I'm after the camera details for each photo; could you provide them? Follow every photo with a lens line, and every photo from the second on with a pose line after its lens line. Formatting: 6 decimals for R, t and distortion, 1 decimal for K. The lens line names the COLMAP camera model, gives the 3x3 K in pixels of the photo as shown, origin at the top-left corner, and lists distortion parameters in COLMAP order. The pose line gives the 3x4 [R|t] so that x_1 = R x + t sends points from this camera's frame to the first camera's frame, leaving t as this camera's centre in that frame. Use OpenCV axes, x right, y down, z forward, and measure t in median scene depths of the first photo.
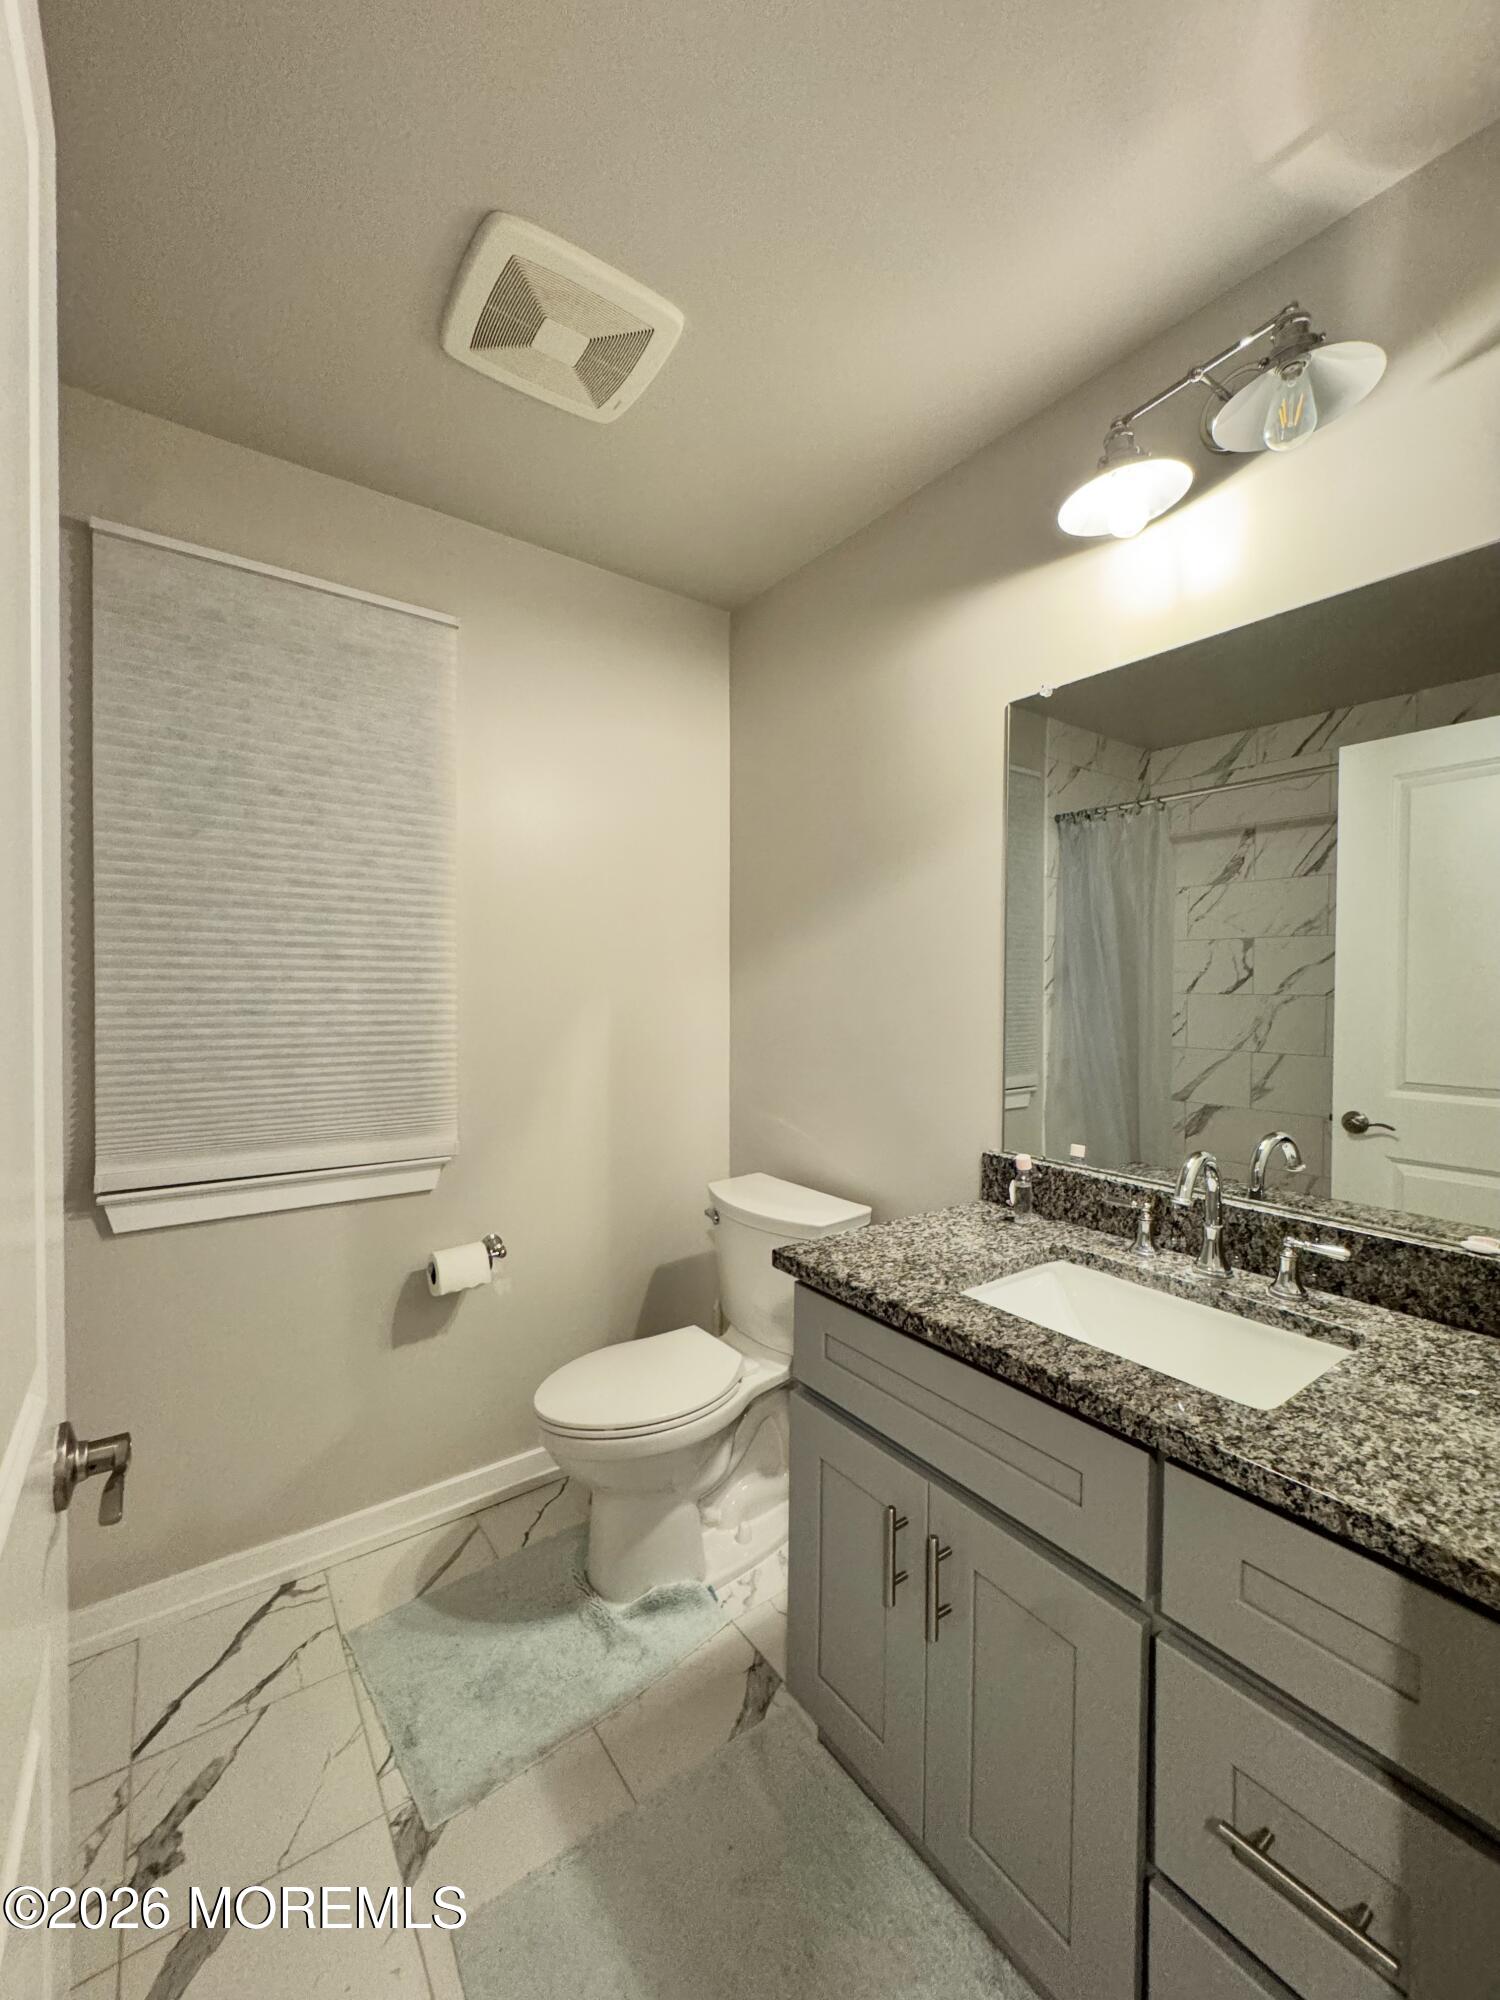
lens RADIAL K [[801.4, 0, 750.6], [0, 801.4, 1001.0], [0, 0, 1]] dist [0.000407, -0.000234]
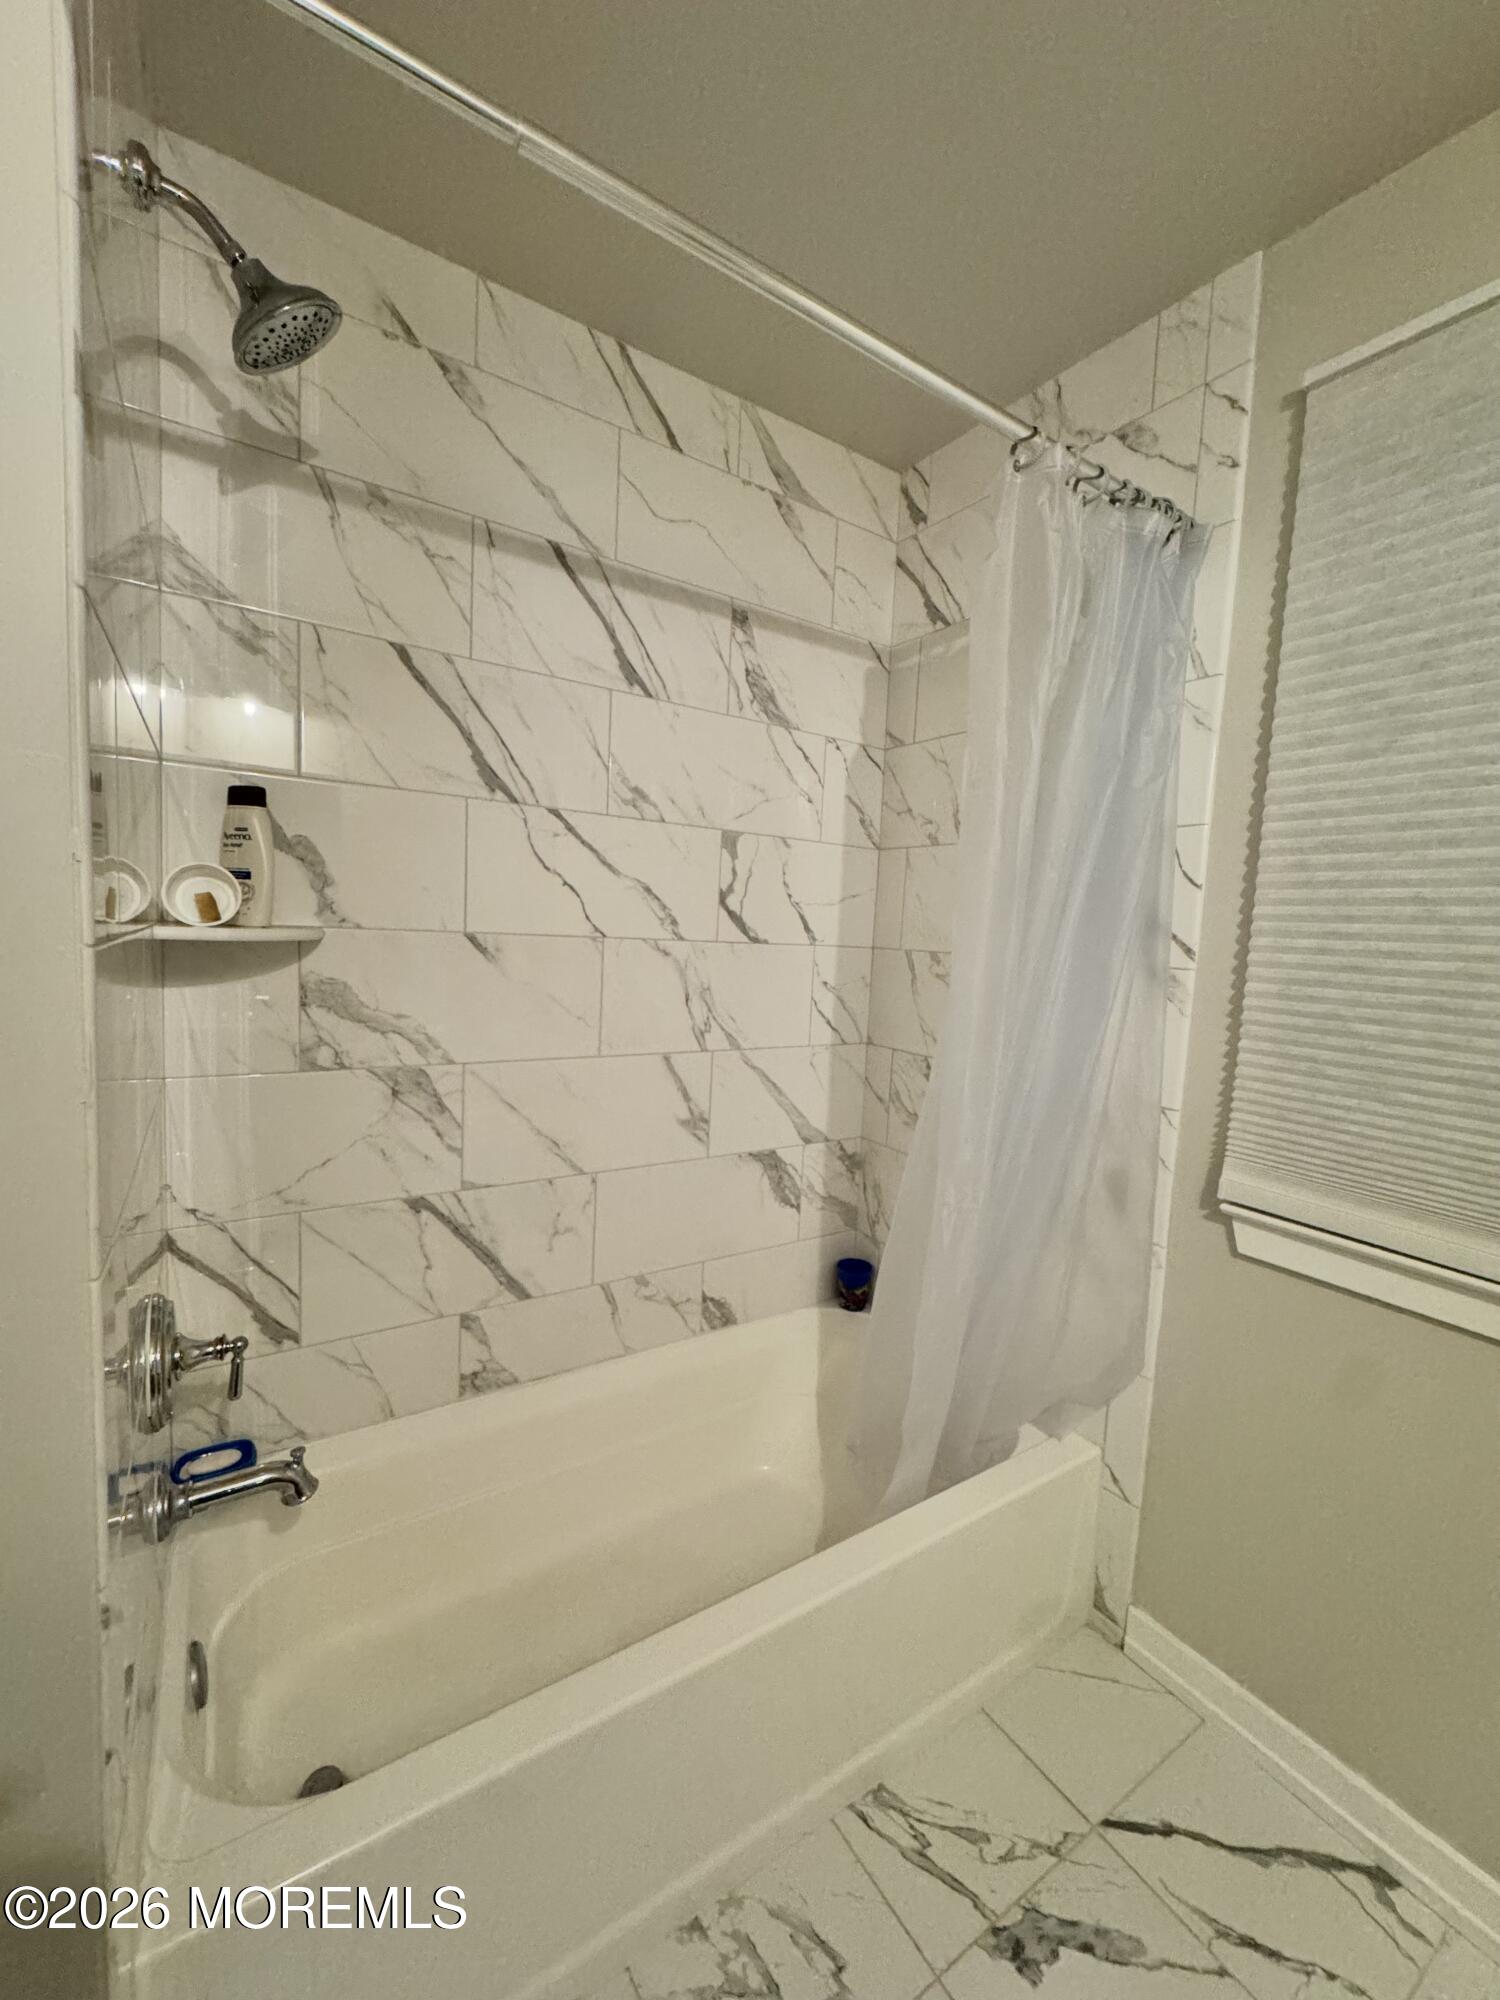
lens RADIAL K [[801.4, 0, 754.6], [0, 801.4, 1004.0], [0, 0, 1]] dist [0.000407, -0.000234]
pose [[-0.045623, 0.082540, -0.995543, 0.048496], [-0.062565, 0.994388, 0.085311, -0.010645], [0.996998, 0.066178, -0.040203, 0.497363]]
